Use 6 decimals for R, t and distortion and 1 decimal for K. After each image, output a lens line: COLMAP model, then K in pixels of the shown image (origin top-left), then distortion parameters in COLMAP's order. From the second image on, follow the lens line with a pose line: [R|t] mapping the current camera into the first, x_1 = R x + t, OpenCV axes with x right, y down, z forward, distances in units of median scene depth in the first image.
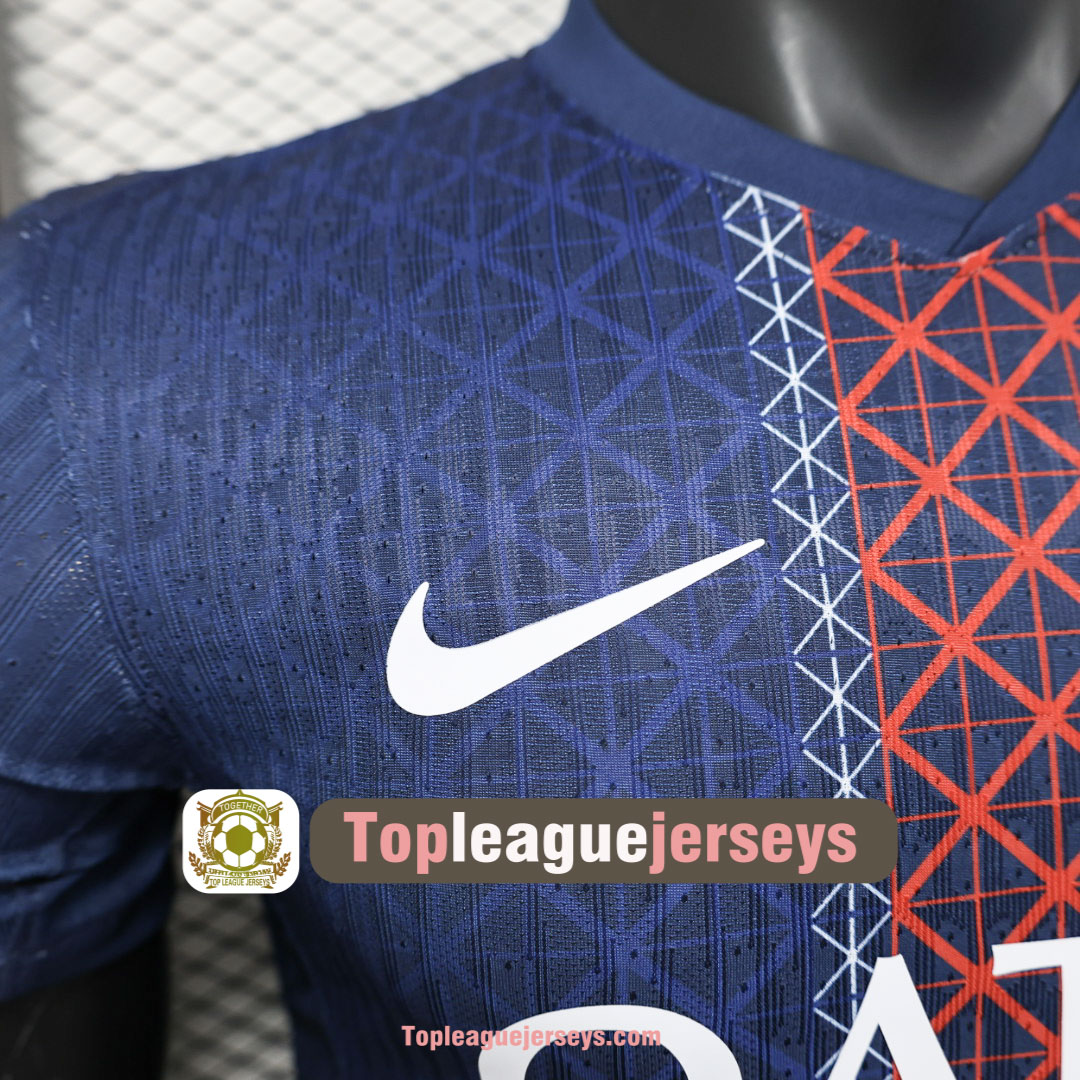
lens RADIAL K [[1169.8, 0, 539.3], [0, 1169.8, 478.4], [0, 0, 1]] dist [-0.010987, -0.026646]
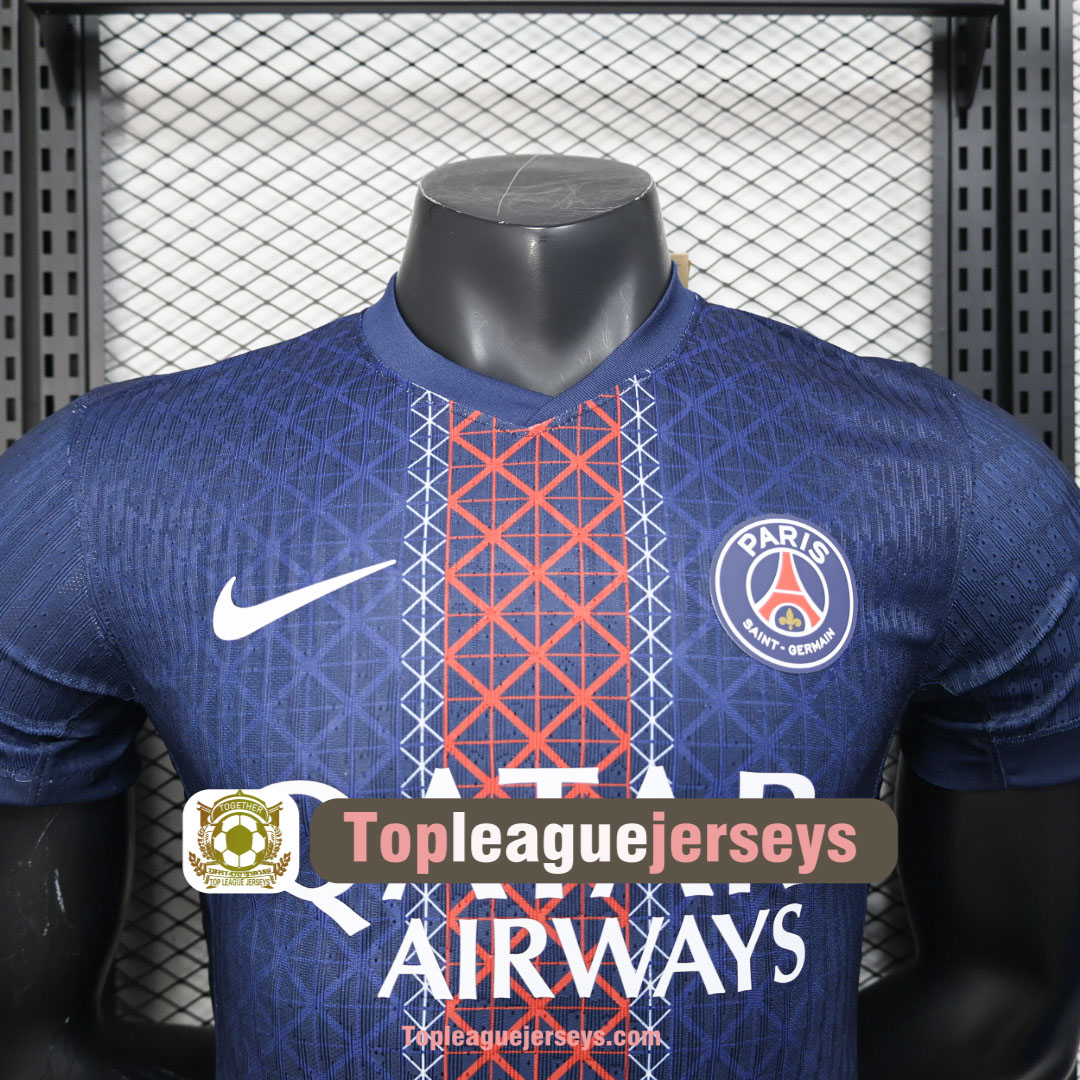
lens RADIAL K [[1169.8, 0, 539.3], [0, 1169.8, 478.4], [0, 0, 1]] dist [-0.010987, -0.026646]
pose [[0.993601, 0.014112, -0.112063, 0.651389], [-0.030295, 0.989106, -0.144053, 0.192226], [0.108809, 0.146526, 0.983204, -0.978752]]
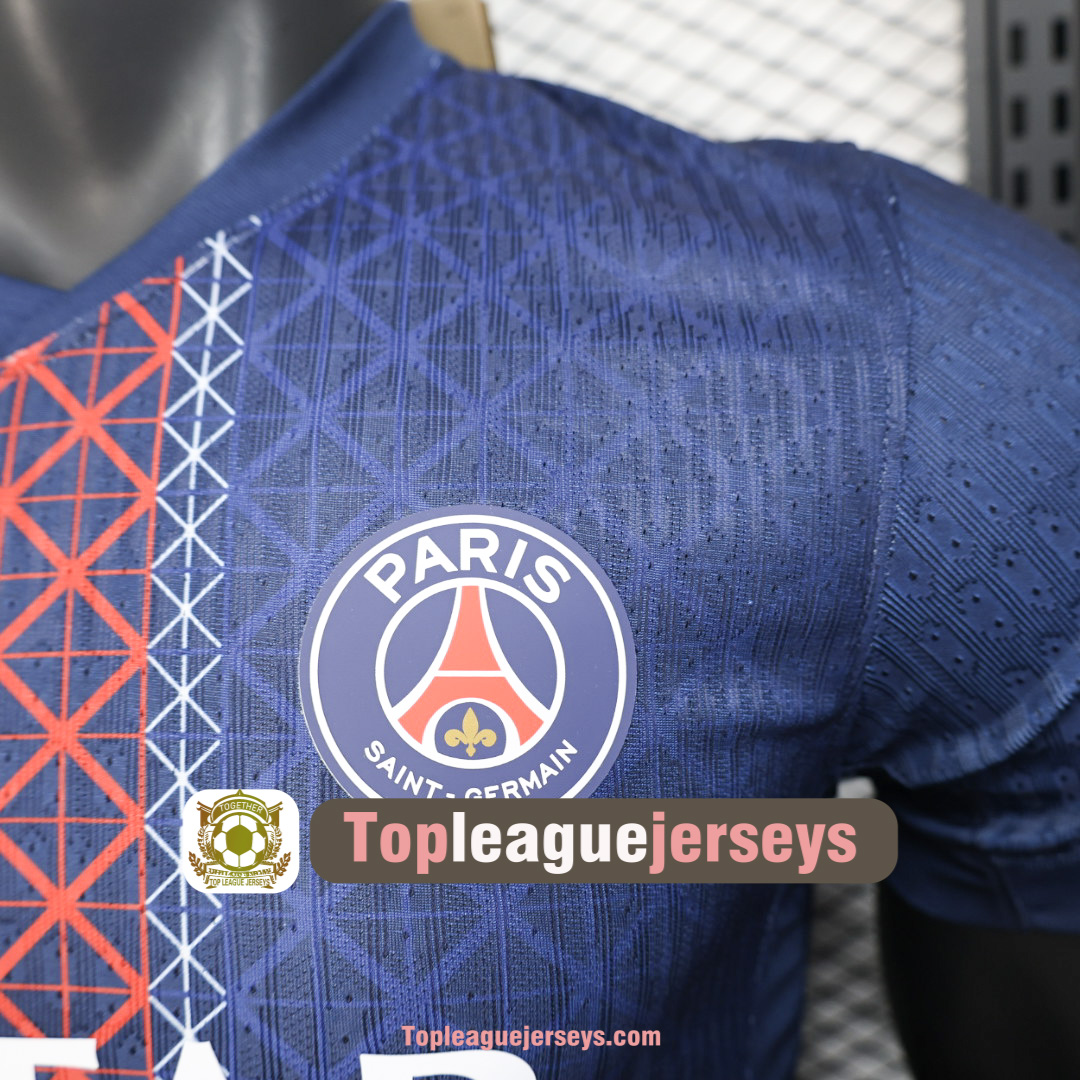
lens RADIAL K [[1169.8, 0, 539.3], [0, 1169.8, 478.4], [0, 0, 1]] dist [-0.010987, -0.026646]
pose [[0.960175, -0.028549, -0.277937, 1.192215], [0.036440, 0.999065, 0.023265, -0.103466], [0.277013, -0.032466, 0.960318, 0.184483]]
